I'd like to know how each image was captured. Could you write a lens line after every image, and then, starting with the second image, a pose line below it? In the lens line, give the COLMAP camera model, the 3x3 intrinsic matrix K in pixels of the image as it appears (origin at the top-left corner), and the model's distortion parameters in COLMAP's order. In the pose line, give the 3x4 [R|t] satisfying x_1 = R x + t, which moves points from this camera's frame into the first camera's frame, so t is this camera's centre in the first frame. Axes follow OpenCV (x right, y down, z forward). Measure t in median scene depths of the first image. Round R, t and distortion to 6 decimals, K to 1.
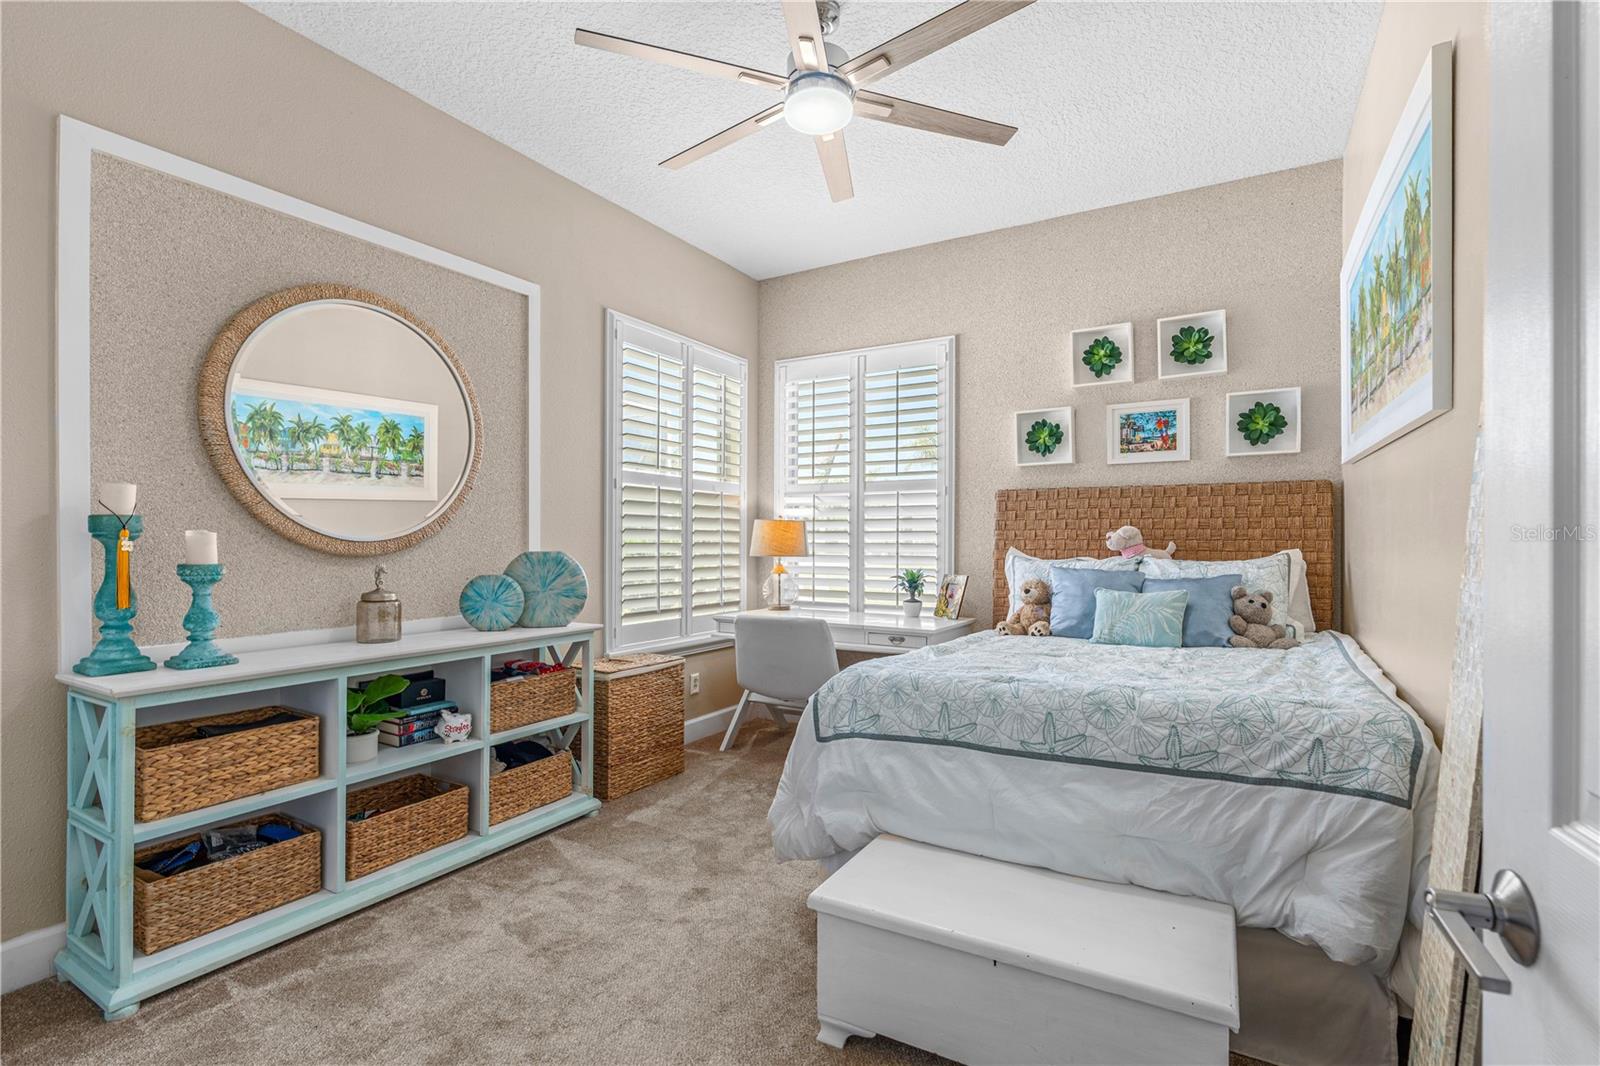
lens RADIAL K [[722.8, 0, 809.6], [0, 722.8, 537.8], [0, 0, 1]] dist [-0.008880, 0.004432]
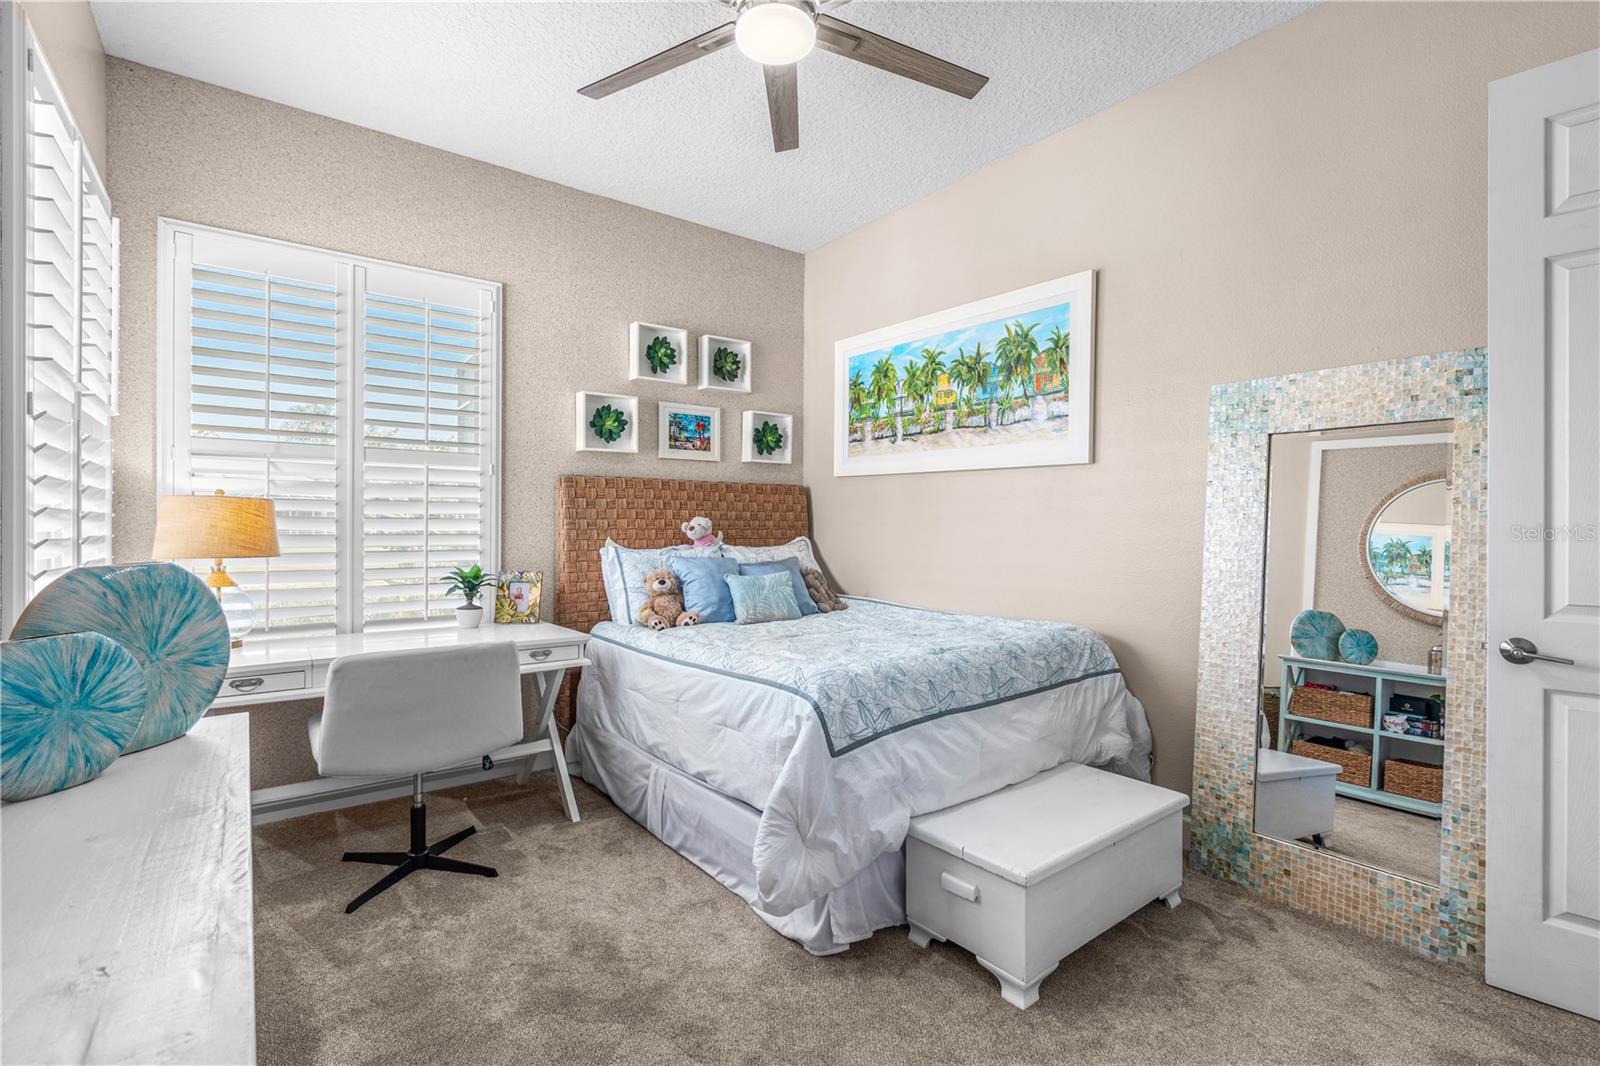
lens RADIAL K [[722.8, 0, 807.2], [0, 722.8, 525.8], [0, 0, 1]] dist [-0.008880, 0.004432]
pose [[0.391532, 0.000728, 0.920164, -0.494840], [-0.005074, 0.999986, 0.001368, -0.004960], [-0.920150, -0.005205, 0.391531, 0.404863]]
